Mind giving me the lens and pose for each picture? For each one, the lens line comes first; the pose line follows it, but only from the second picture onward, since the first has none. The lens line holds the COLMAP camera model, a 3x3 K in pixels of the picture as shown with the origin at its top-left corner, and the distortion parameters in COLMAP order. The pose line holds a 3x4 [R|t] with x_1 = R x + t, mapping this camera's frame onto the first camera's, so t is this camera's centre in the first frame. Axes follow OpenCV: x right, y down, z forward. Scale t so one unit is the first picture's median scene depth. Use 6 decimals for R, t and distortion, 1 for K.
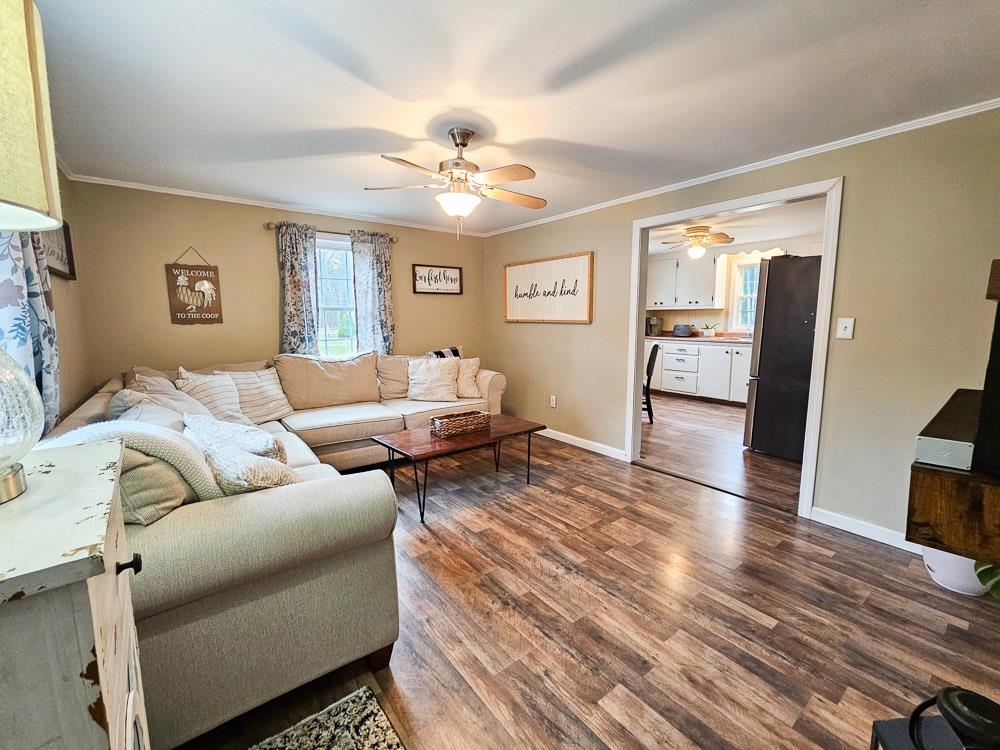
lens RADIAL K [[418.5, 0, 498.8], [0, 418.5, 374.2], [0, 0, 1]] dist [-0.001329, 0.000070]
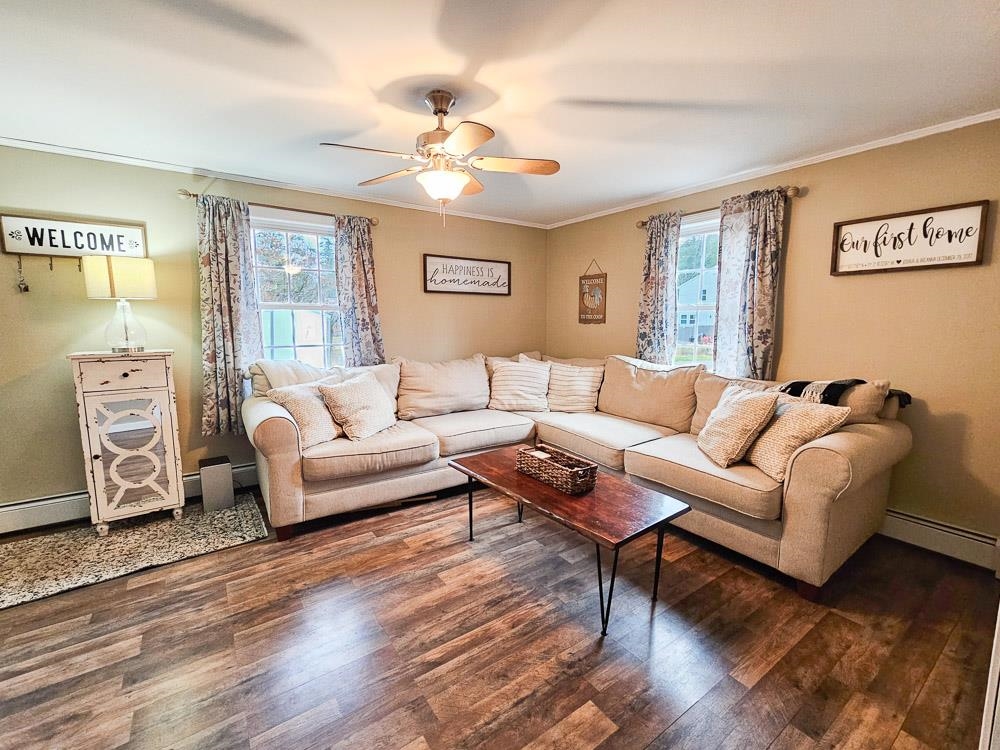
lens RADIAL K [[429.7, 0, 500.0], [0, 429.7, 375.0], [0, 0, 1]] dist [-0.000429, 0.000971]
pose [[-0.040350, 0.133865, -0.990178, 0.750832], [-0.136755, 0.980919, 0.138186, -0.153162], [0.989783, 0.140987, -0.021273, 1.100923]]
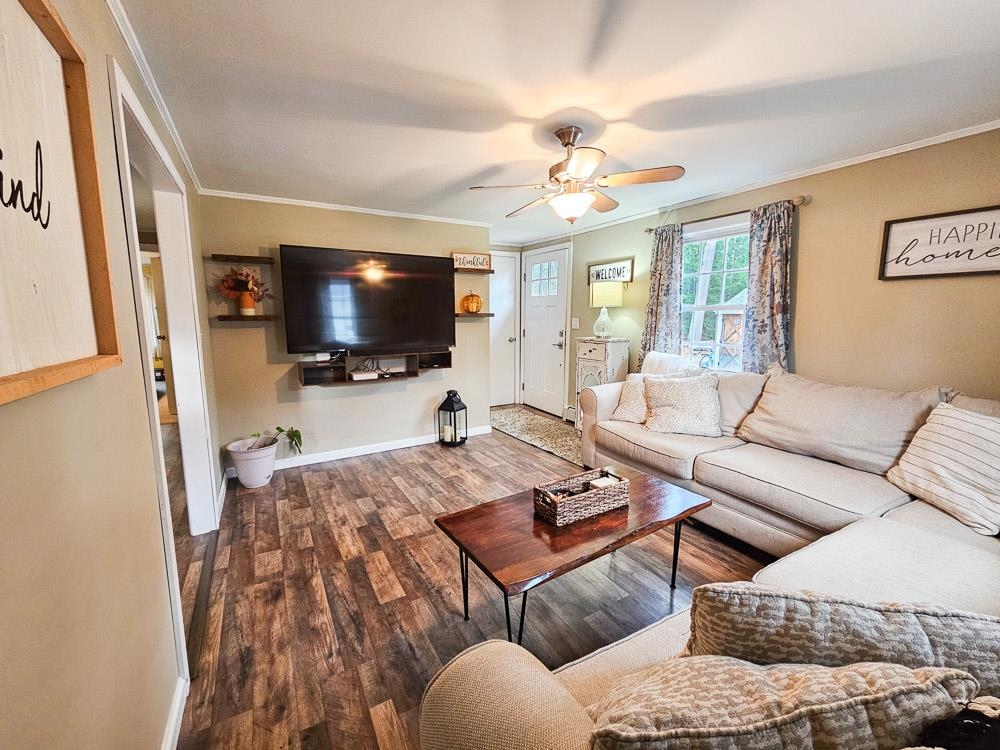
lens RADIAL K [[418.2, 0, 497.9], [0, 418.2, 376.9], [0, 0, 1]] dist [-0.005184, -0.000672]
pose [[-0.990468, -0.011477, 0.137262, -0.060424], [0.027677, 0.959613, 0.279958, -0.278772], [-0.134932, 0.281088, -0.950149, 1.898809]]
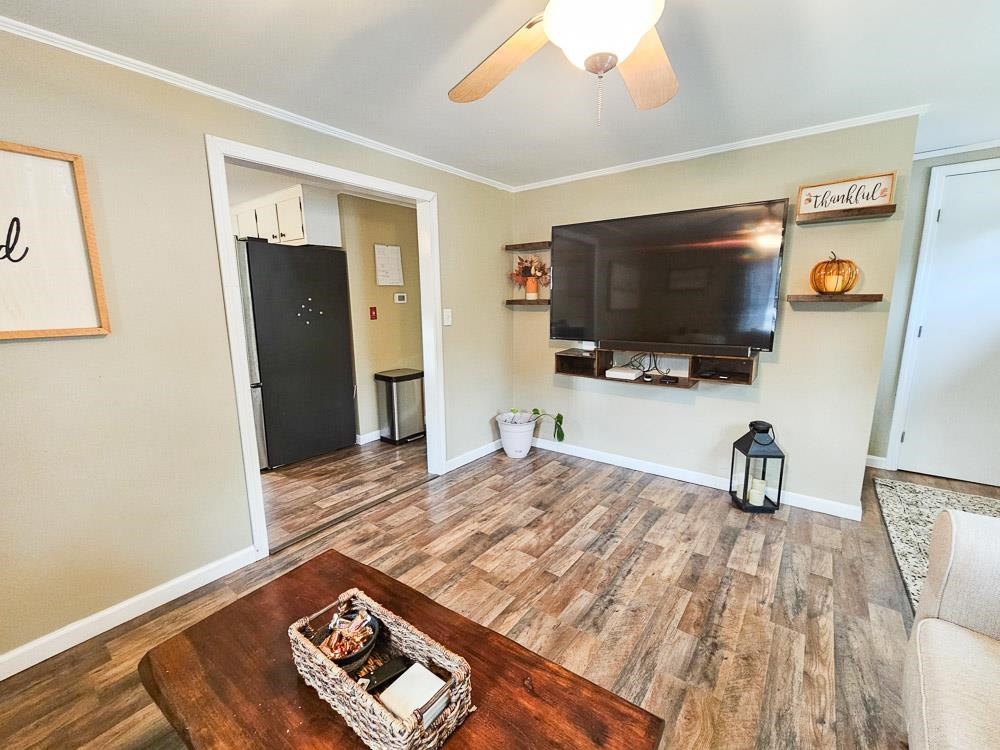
lens RADIAL K [[418.5, 0, 498.8], [0, 418.5, 374.2], [0, 0, 1]] dist [-0.001329, 0.000070]
pose [[-0.249583, -0.164363, 0.954302, -0.456527], [0.145483, 0.967940, 0.204761, -0.177045], [-0.957363, 0.189940, -0.217669, 1.145988]]
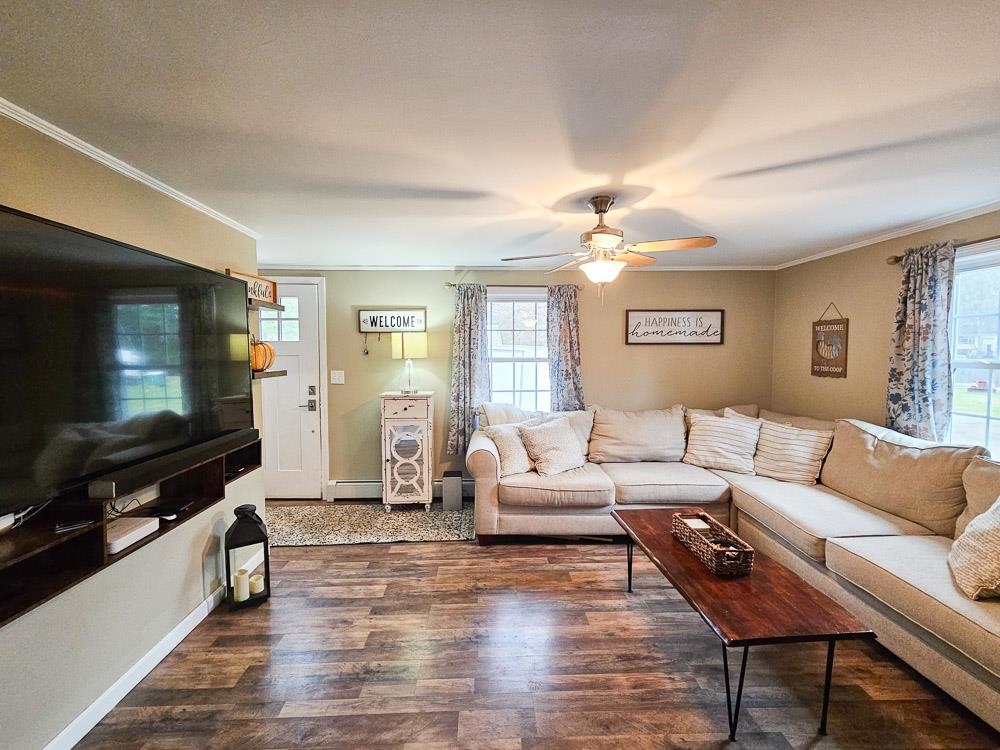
lens RADIAL K [[413.4, 0, 500.0], [0, 413.4, 375.0], [0, 0, 1]] dist [-0.001395, 0.000156]
pose [[-0.581972, 0.055225, -0.811331, 0.783757], [-0.104980, 0.984241, 0.142298, -0.257318], [0.806404, 0.167987, -0.567004, 1.296665]]
